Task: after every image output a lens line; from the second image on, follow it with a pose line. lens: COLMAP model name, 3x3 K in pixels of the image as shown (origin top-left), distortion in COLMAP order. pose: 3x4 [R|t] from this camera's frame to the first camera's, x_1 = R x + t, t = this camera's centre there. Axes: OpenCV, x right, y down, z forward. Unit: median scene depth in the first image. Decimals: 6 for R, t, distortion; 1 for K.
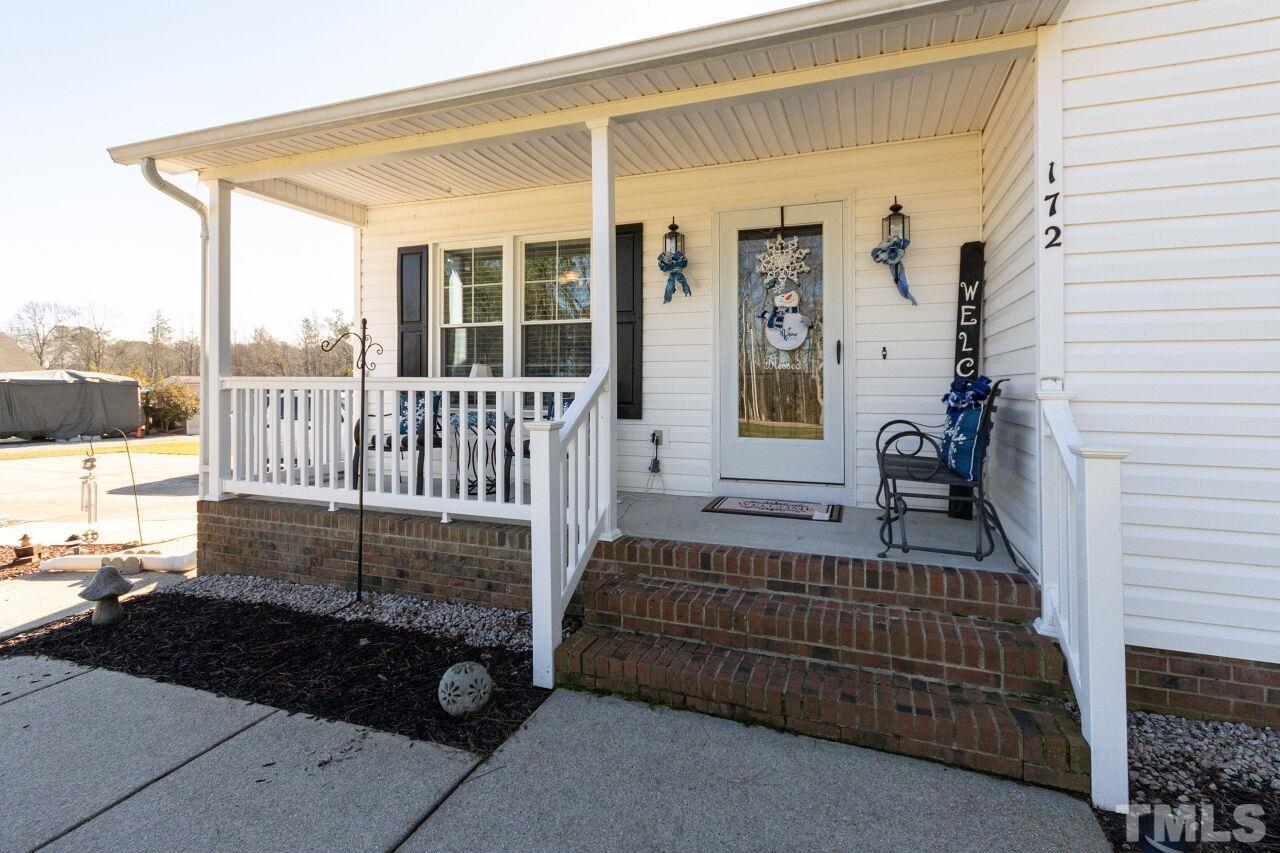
lens RADIAL K [[607.7, 0, 640.3], [0, 607.7, 373.4], [0, 0, 1]] dist [-0.000590, -0.000041]
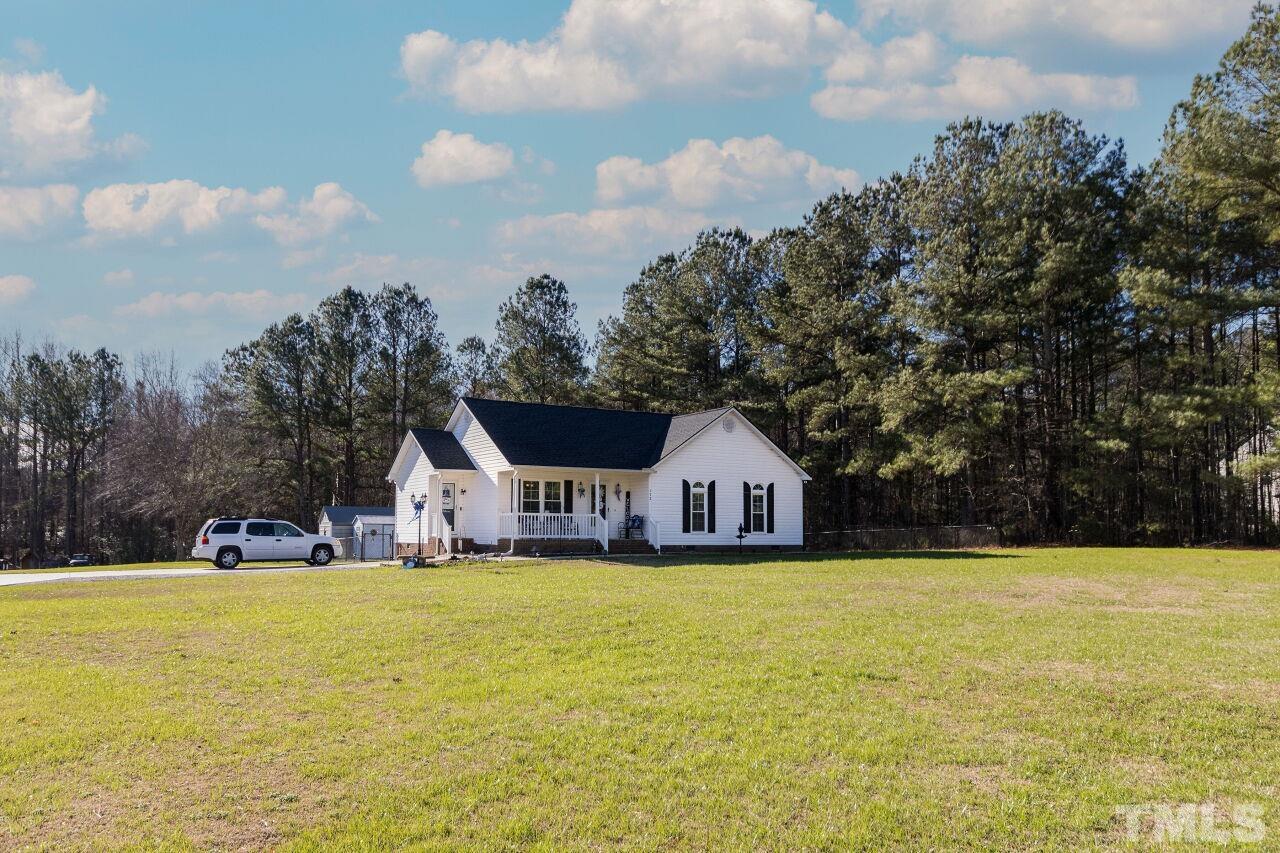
lens RADIAL K [[964.2, 0, 640.0], [0, 964.2, 426.5], [0, 0, 1]] dist [0.004436, -0.000105]
pose [[0.619339, 0.086241, 0.780373, -5.773799], [-0.013034, 0.994941, -0.099609, 0.071096], [-0.785015, 0.051520, 0.617330, -4.185309]]
